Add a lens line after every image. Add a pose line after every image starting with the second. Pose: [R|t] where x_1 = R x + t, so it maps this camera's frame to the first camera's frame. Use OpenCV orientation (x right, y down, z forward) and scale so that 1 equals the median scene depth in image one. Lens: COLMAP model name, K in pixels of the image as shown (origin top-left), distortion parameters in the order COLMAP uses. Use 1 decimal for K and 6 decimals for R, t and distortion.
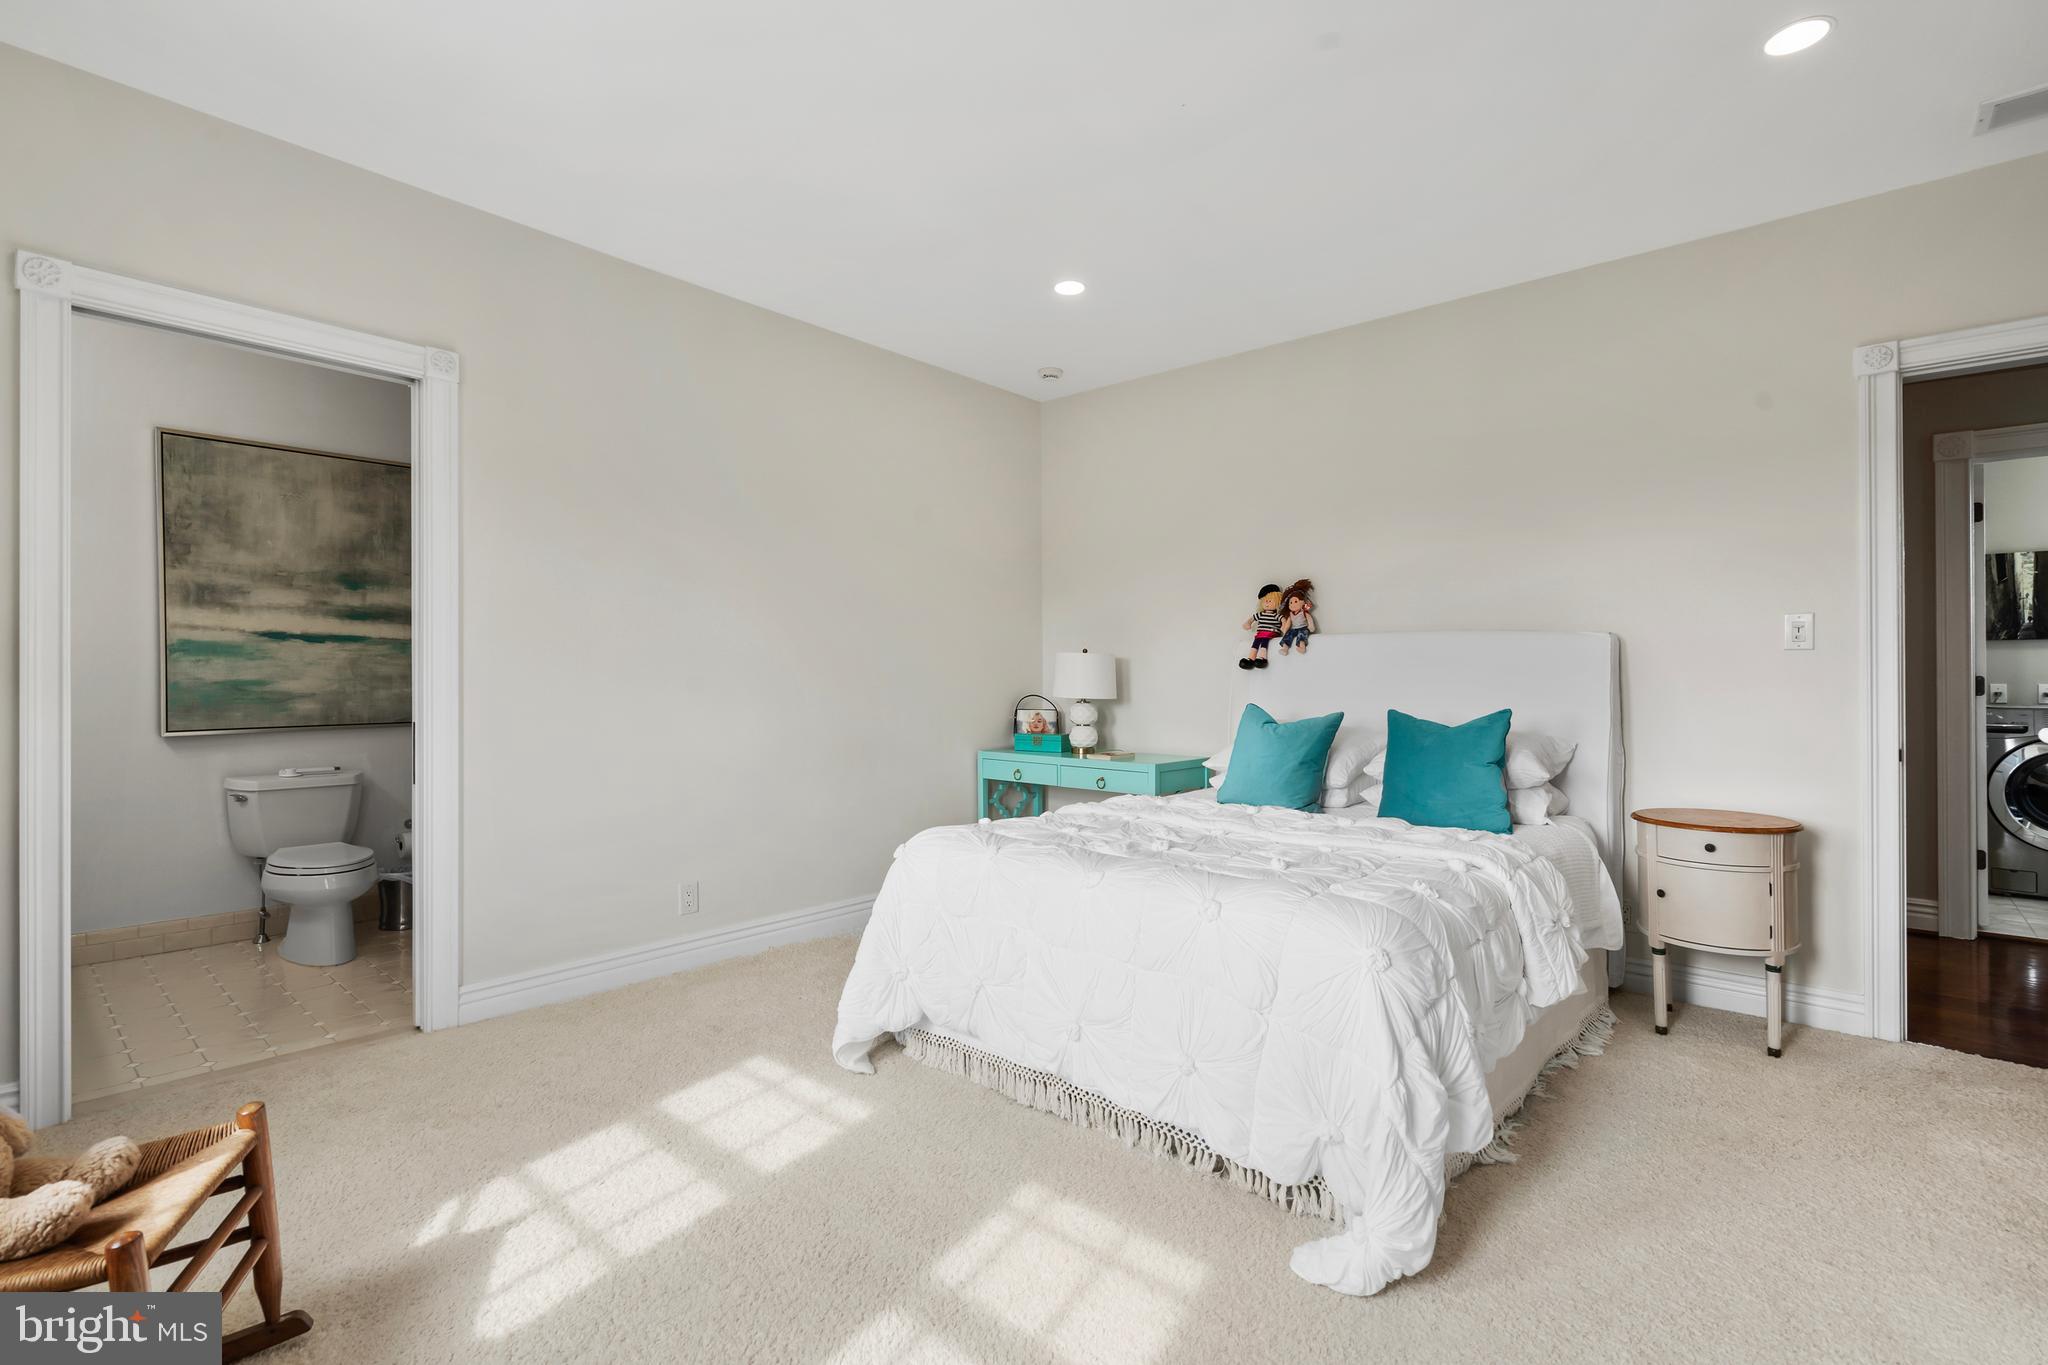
lens RADIAL K [[944.3, 0, 1024.0], [0, 944.3, 682.5], [0, 0, 1]] dist [-0.000012, -0.000012]
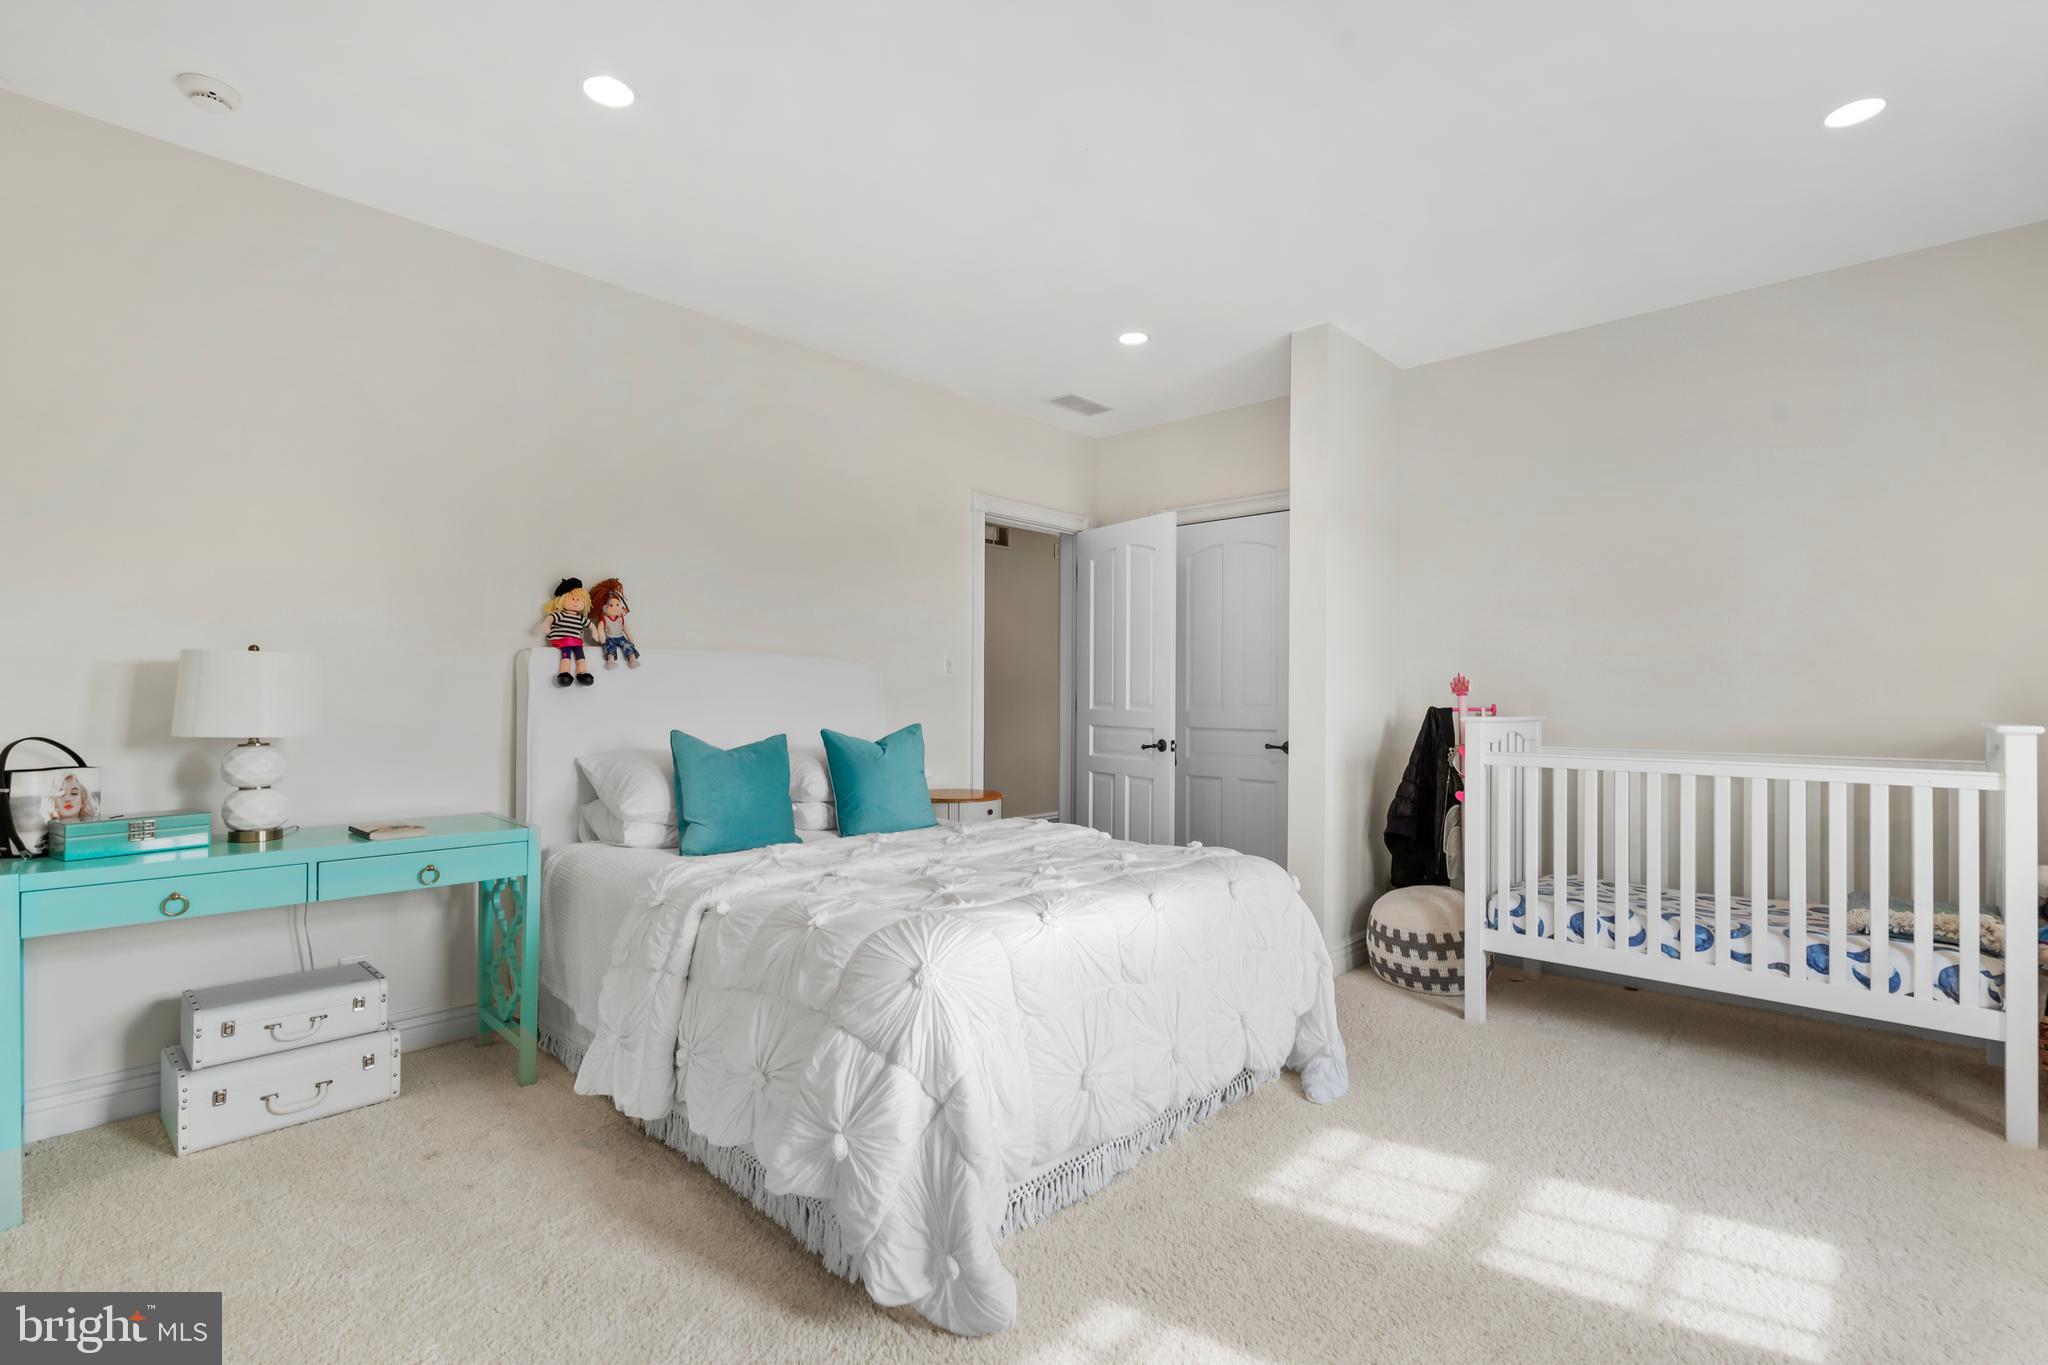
lens RADIAL K [[938.9, 0, 1024.0], [0, 938.9, 682.5], [0, 0, 1]] dist [0.000853, 0.000127]
pose [[0.002890, 0.009937, 0.999946, -0.526710], [-0.000318, 0.999951, -0.009936, -0.010127], [-0.999996, -0.000289, 0.002893, 0.640579]]
